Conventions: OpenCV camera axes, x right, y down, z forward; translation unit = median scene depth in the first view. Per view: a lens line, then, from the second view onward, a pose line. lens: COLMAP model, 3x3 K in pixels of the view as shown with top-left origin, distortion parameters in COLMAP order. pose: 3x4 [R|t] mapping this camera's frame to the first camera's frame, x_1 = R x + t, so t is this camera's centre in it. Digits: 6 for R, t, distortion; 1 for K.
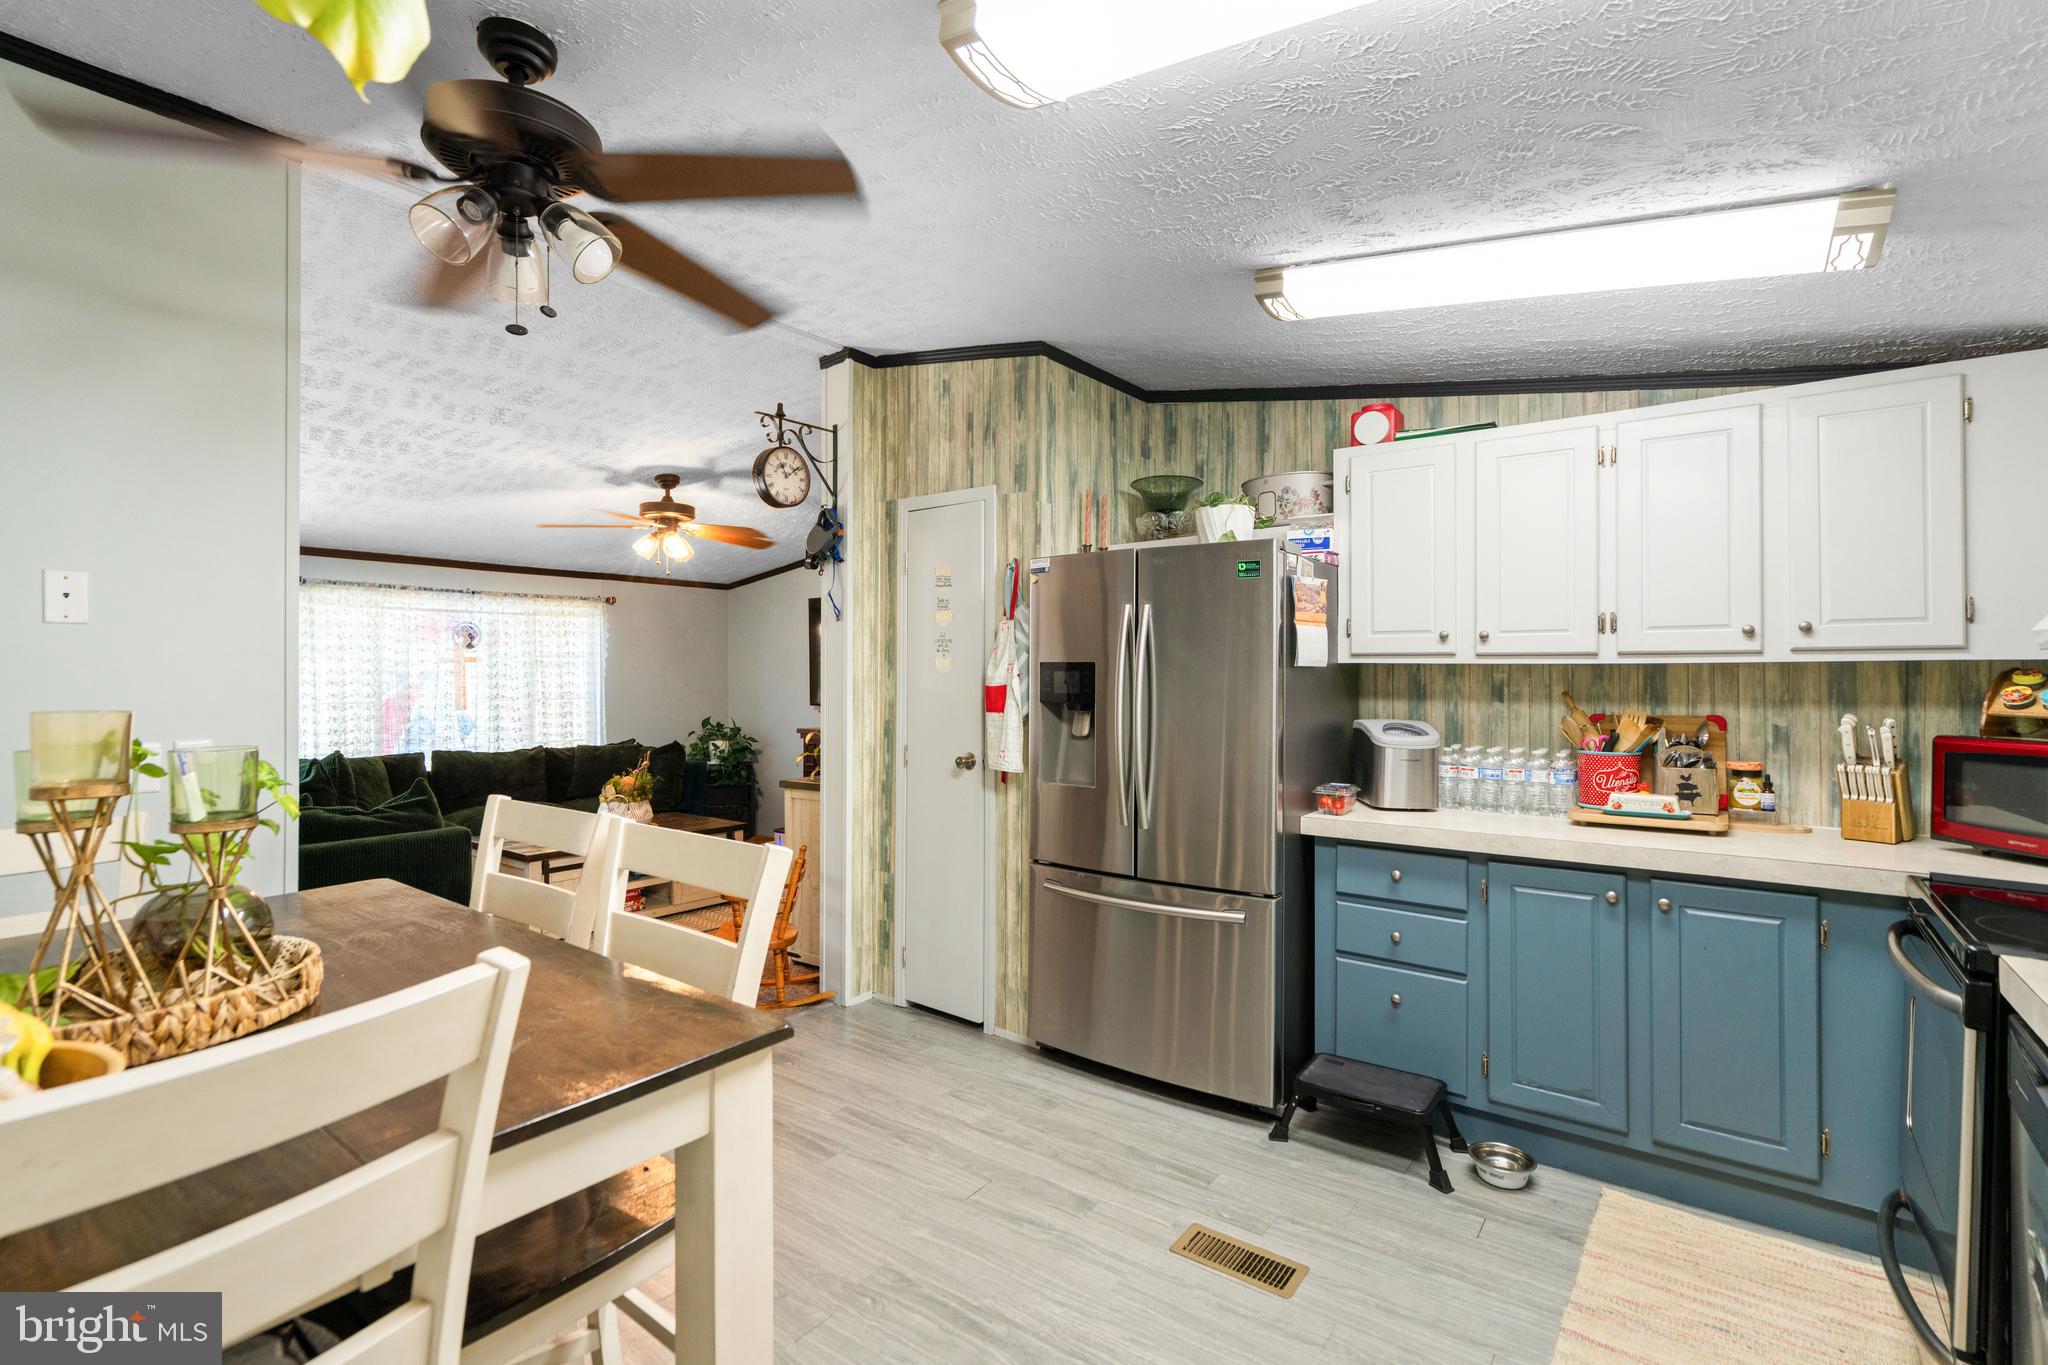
lens RADIAL K [[950.5, 0, 1010.2], [0, 950.5, 665.0], [0, 0, 1]] dist [-0.001916, 0.000892]
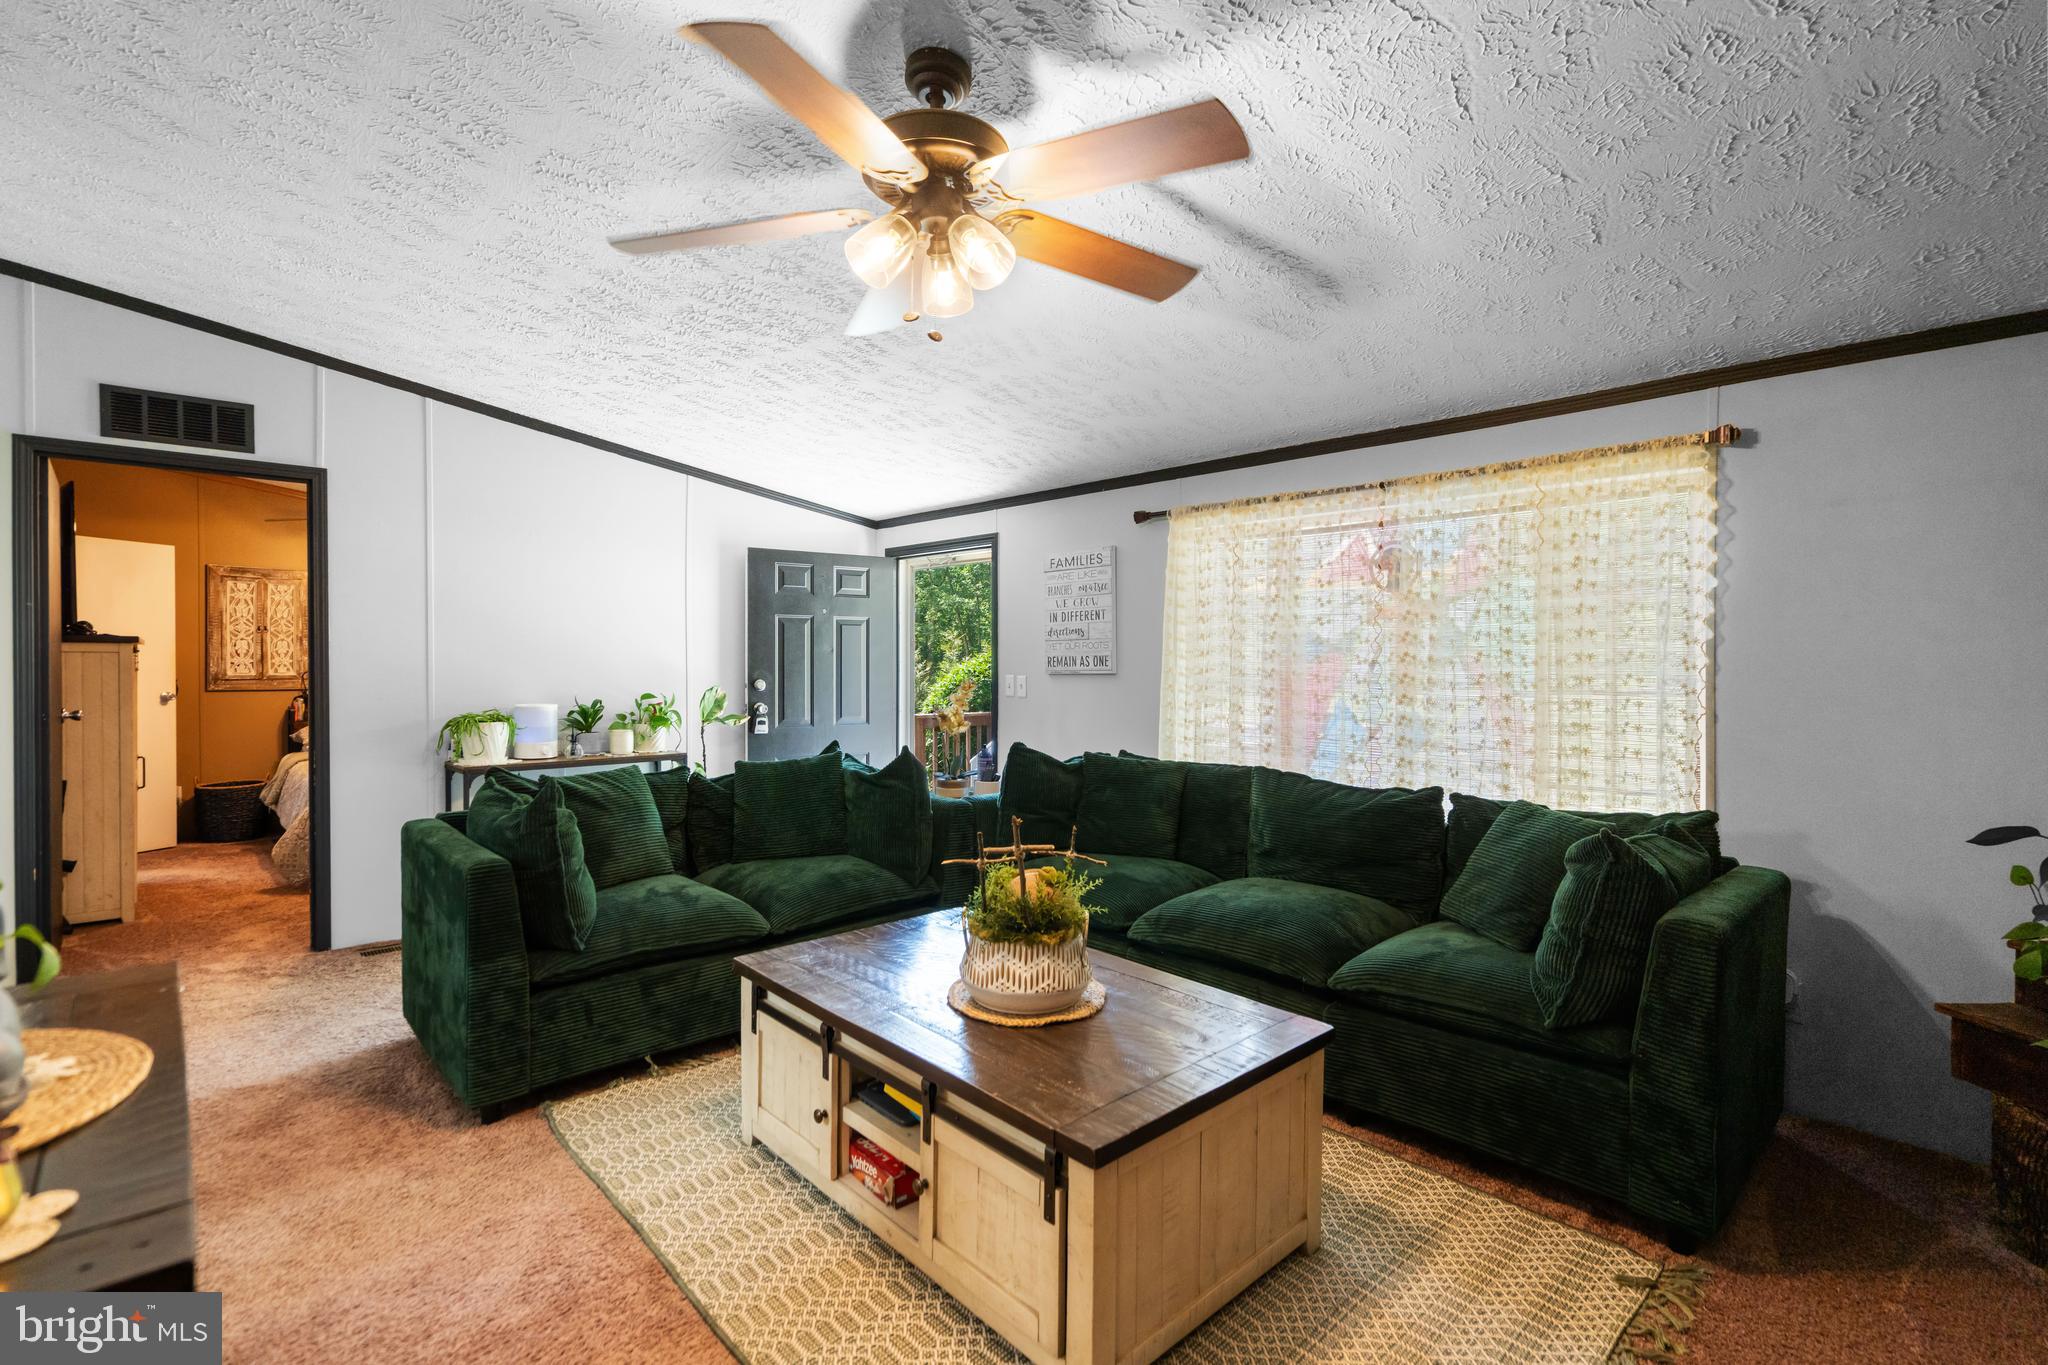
lens RADIAL K [[950.5, 0, 1010.2], [0, 950.5, 665.0], [0, 0, 1]] dist [-0.001916, 0.000892]
pose [[-0.180665, 0.008325, -0.983509, 0.002358], [0.007026, 0.999950, 0.007174, 0.021463], [0.983520, -0.005614, -0.180714, 0.955688]]
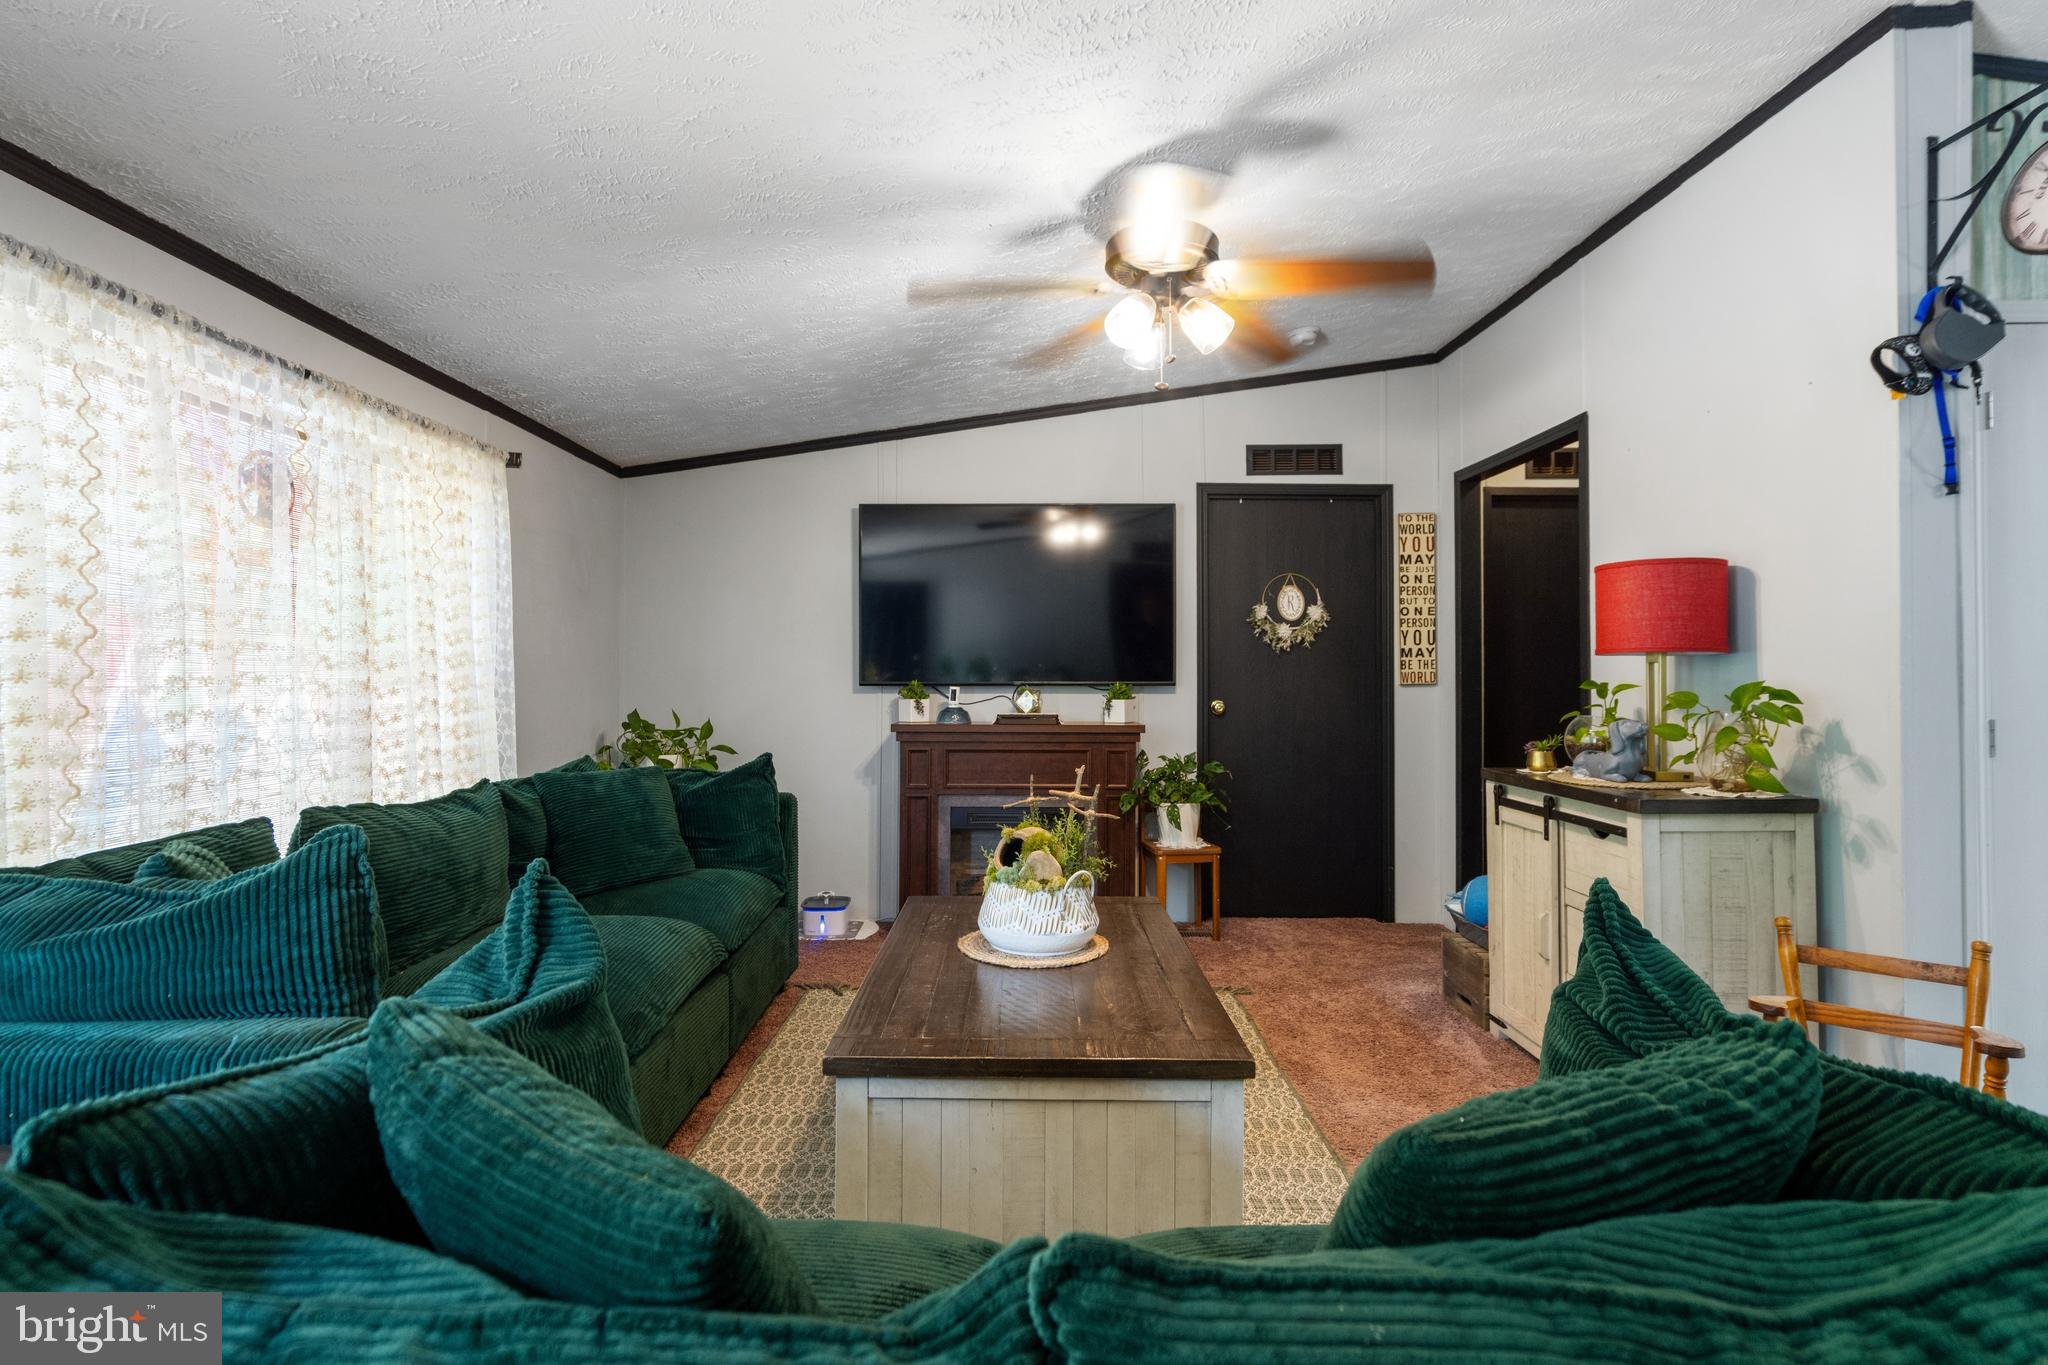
lens RADIAL K [[969.5, 0, 1019.0], [0, 969.5, 651.9], [0, 0, 1]] dist [-0.001524, 0.001355]
pose [[0.798034, 0.015824, 0.602405, -0.611361], [-0.007629, 0.999840, -0.016158, 0.038076], [-0.602564, 0.008299, 0.798027, 0.573415]]
